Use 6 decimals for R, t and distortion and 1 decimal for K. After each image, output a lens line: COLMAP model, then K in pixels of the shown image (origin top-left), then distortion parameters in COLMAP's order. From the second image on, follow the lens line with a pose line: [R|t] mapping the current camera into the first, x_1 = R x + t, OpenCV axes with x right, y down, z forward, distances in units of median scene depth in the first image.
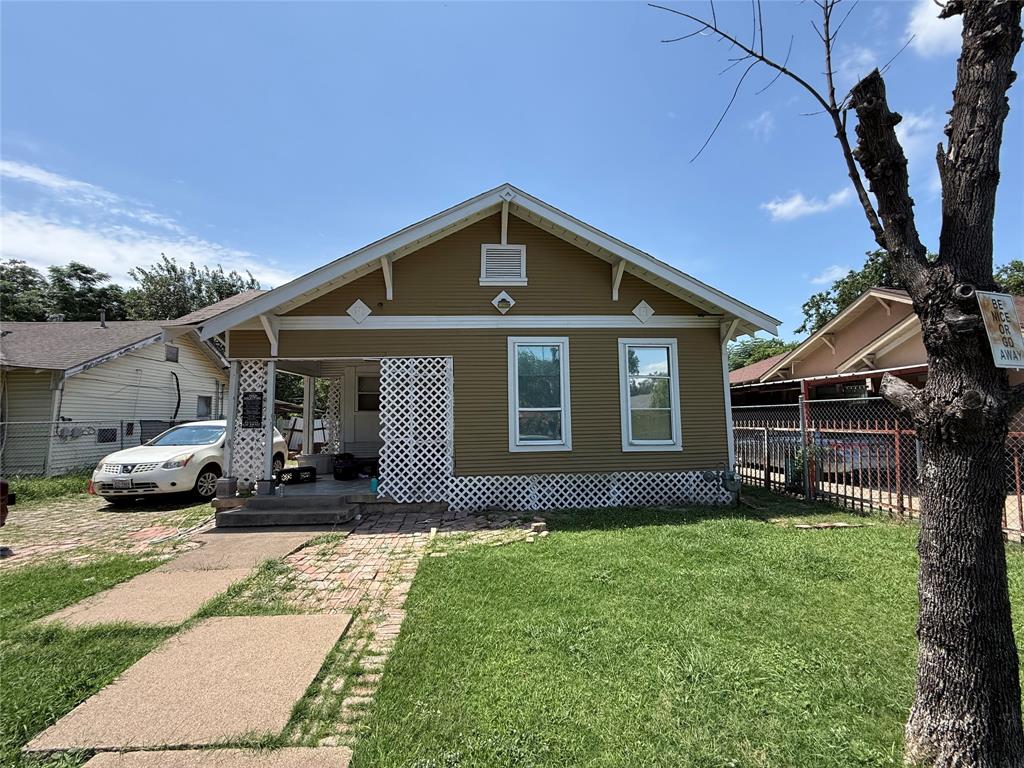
lens RADIAL K [[408.0, 0, 509.2], [0, 408.0, 385.7], [0, 0, 1]] dist [0.001713, -0.000409]
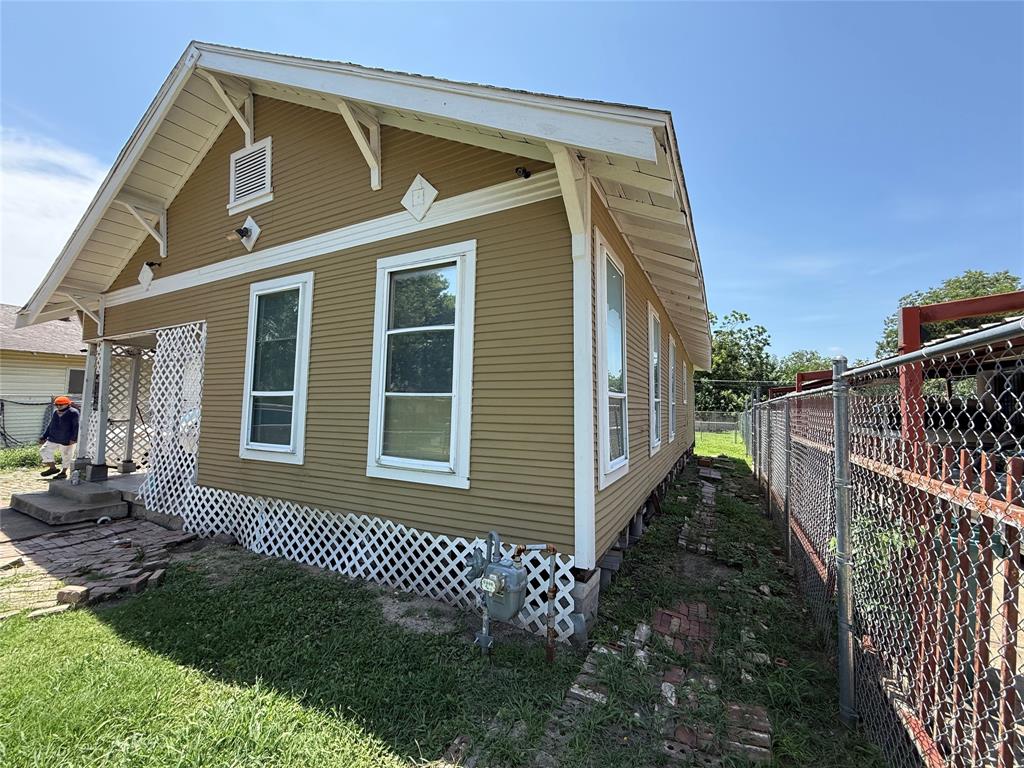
lens RADIAL K [[408.0, 0, 514.8], [0, 408.0, 386.1], [0, 0, 1]] dist [0.001713, -0.000409]
pose [[0.849470, -0.002331, -0.527631, 0.711222], [0.018032, 0.999534, 0.024614, 0.037065], [0.527328, -0.030423, 0.849117, 0.658575]]
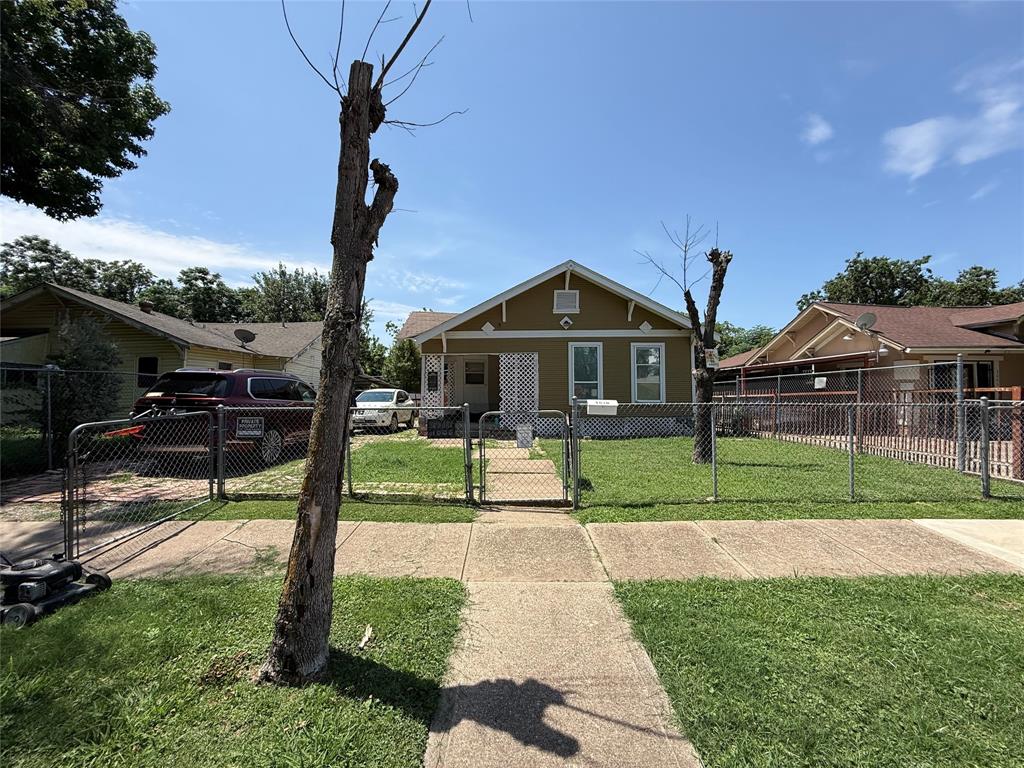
lens RADIAL K [[408.0, 0, 507.5], [0, 408.0, 388.2], [0, 0, 1]] dist [0.001713, -0.000409]
pose [[0.997802, 0.009164, -0.065623, -0.152012], [-0.005654, 0.998553, 0.053477, -0.010630], [0.066018, -0.052988, 0.996410, -0.830060]]
